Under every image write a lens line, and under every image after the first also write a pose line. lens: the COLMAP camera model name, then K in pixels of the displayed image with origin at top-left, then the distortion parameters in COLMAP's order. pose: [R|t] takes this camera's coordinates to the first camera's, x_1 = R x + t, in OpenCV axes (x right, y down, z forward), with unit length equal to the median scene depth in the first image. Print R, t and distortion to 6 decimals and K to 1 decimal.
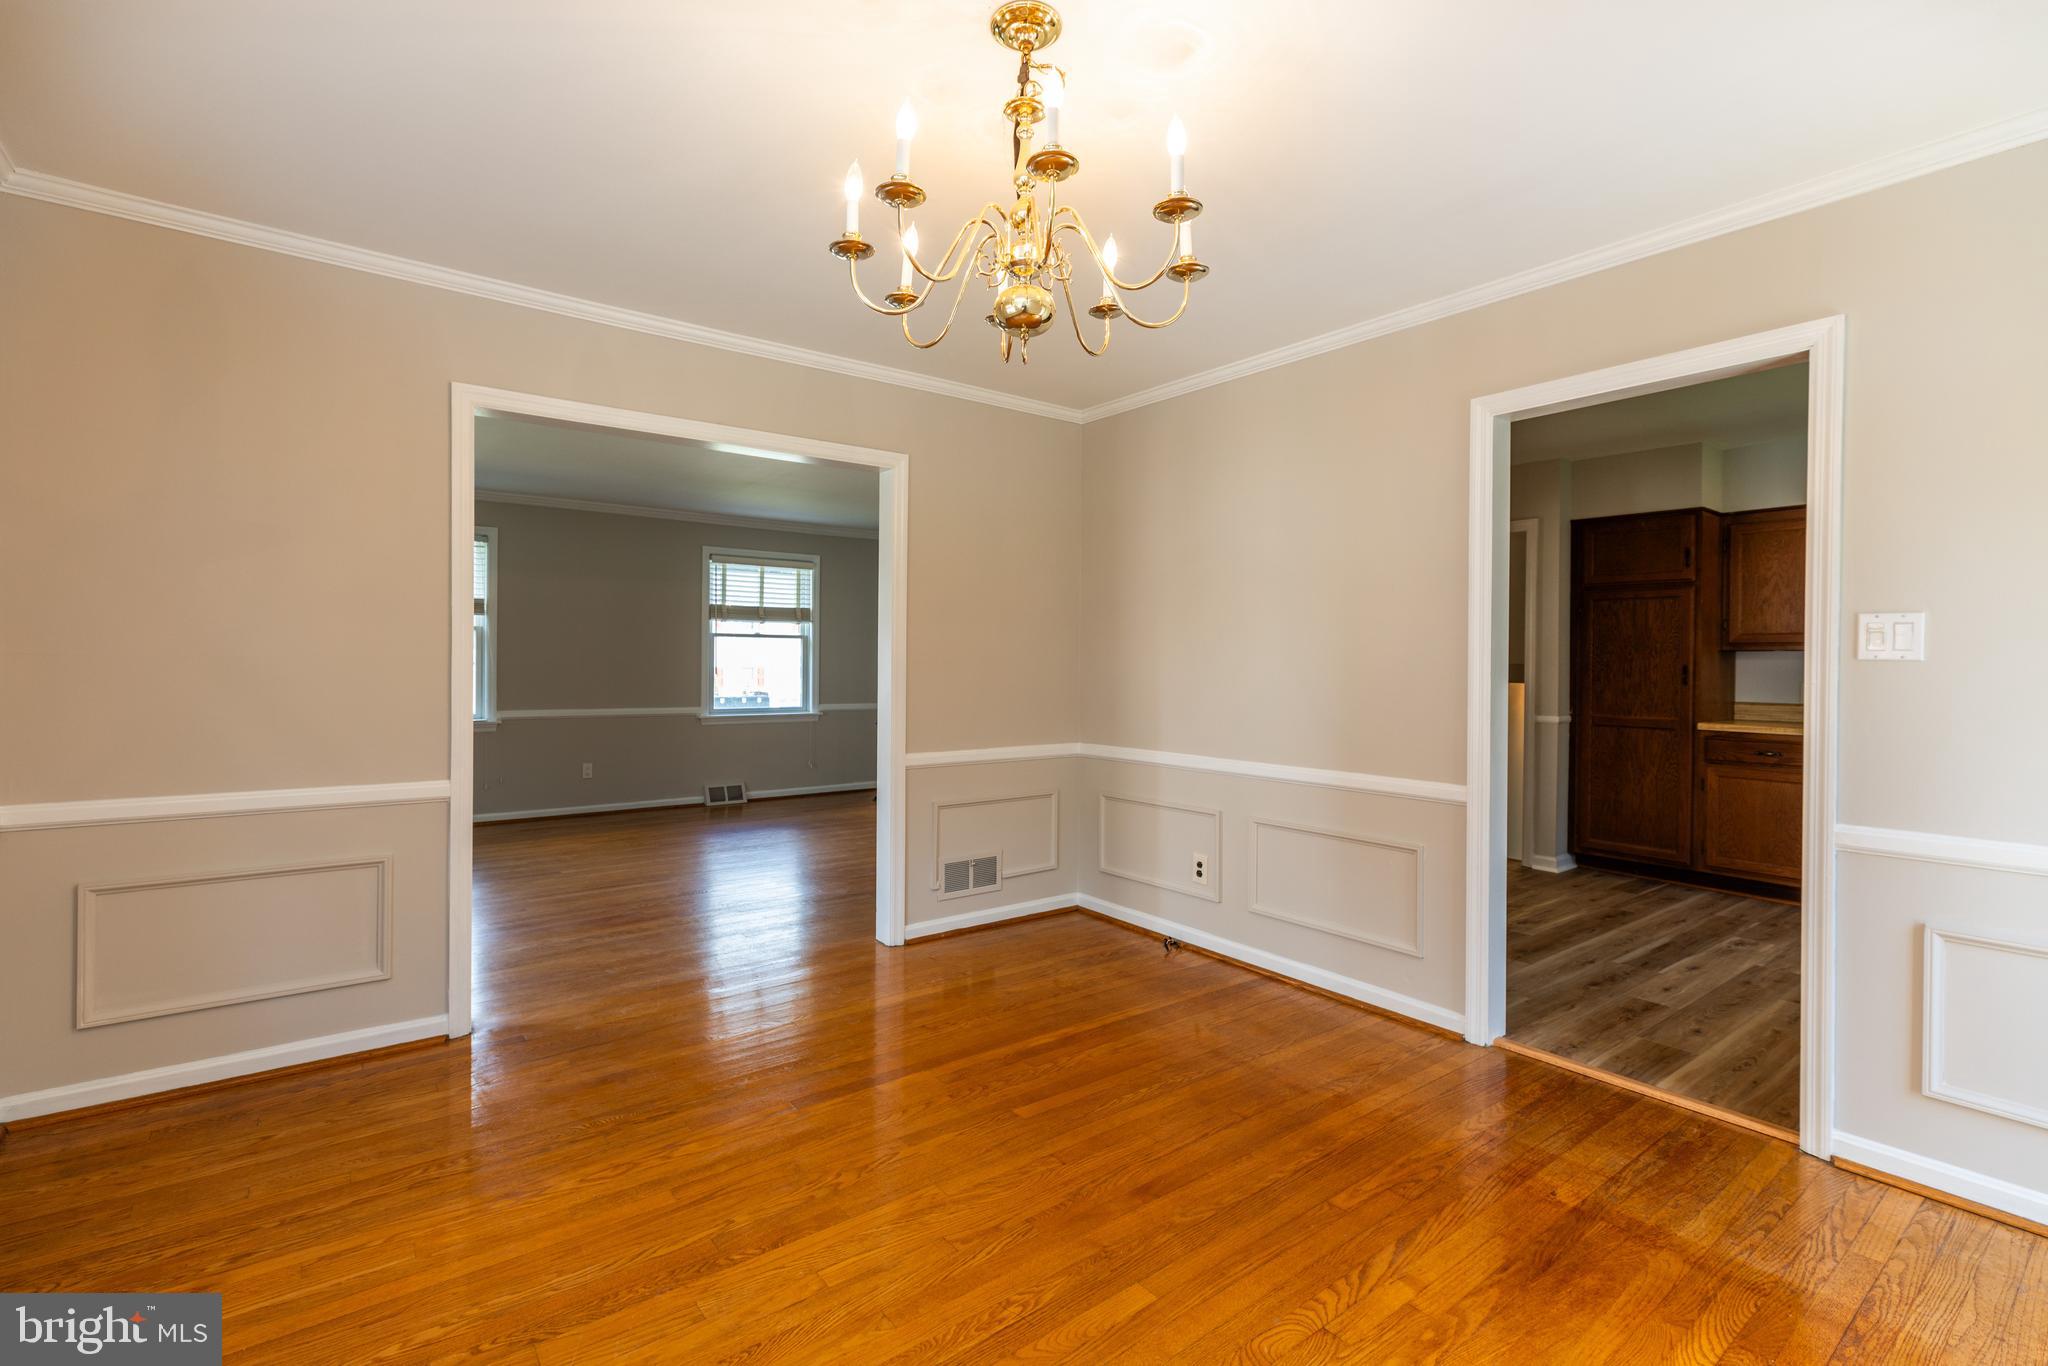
lens RADIAL K [[920.4, 0, 1020.6], [0, 920.4, 665.9], [0, 0, 1]] dist [-0.000297, -0.000503]
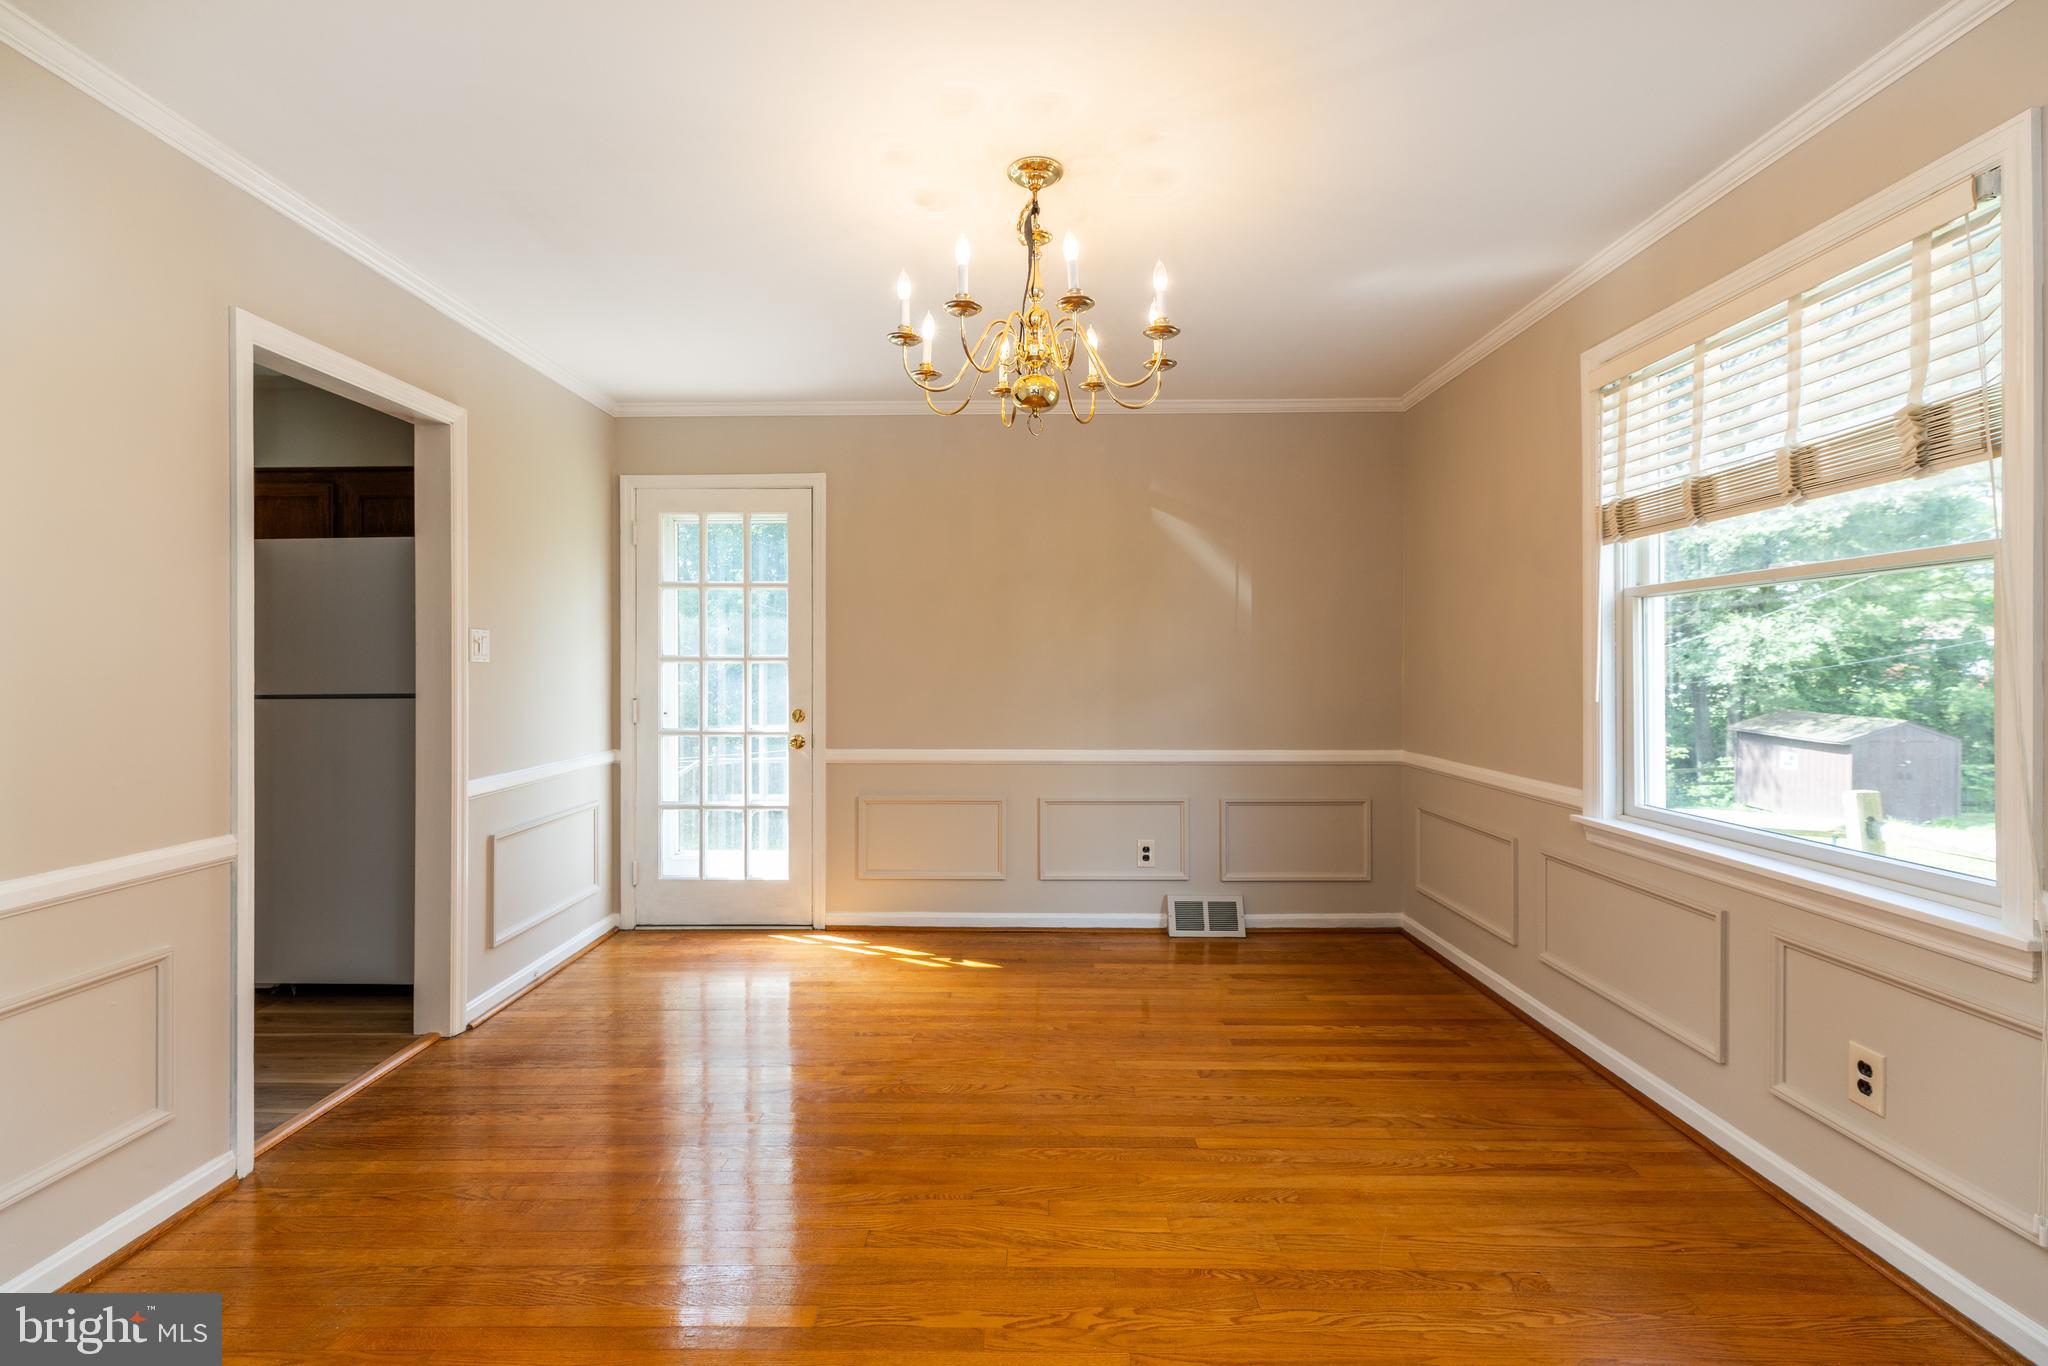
lens RADIAL K [[929.6, 0, 1017.8], [0, 929.6, 660.8], [0, 0, 1]] dist [0.002676, 0.000486]
pose [[-0.786996, -0.006466, 0.616925, -0.364826], [-0.000150, 0.999947, 0.010289, -0.011215], [-0.616958, 0.008005, -0.786955, 0.956363]]
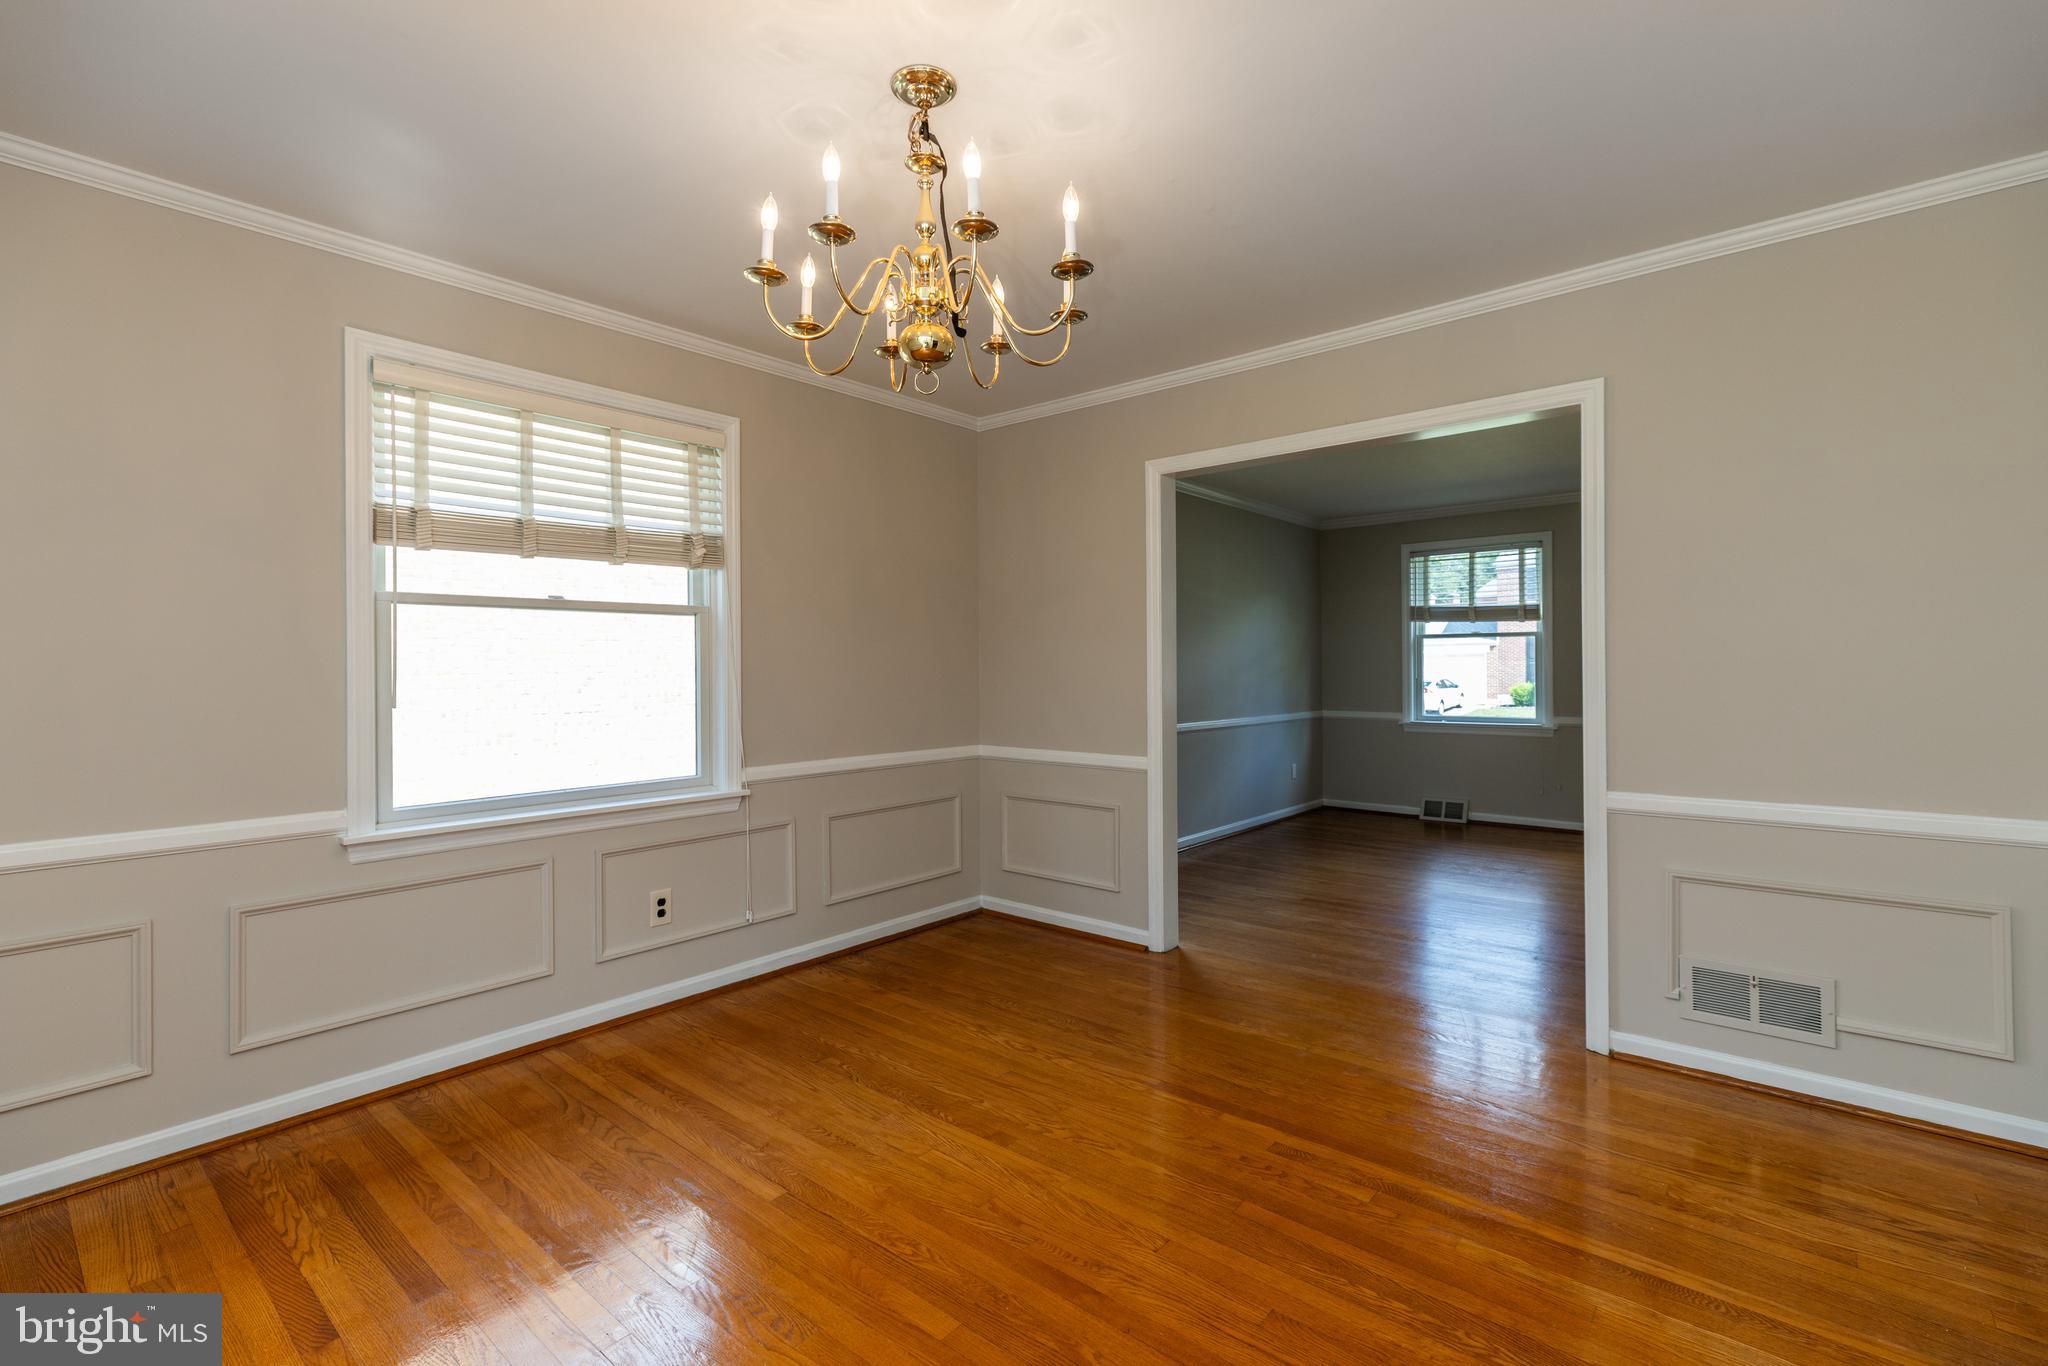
lens RADIAL K [[929.6, 0, 1017.8], [0, 929.6, 660.8], [0, 0, 1]] dist [0.002676, 0.000486]
pose [[0.206383, -0.016179, -0.978338, 0.516804], [0.001834, 0.999868, -0.016148, 0.004990], [0.978470, 0.001538, 0.206385, 0.413234]]
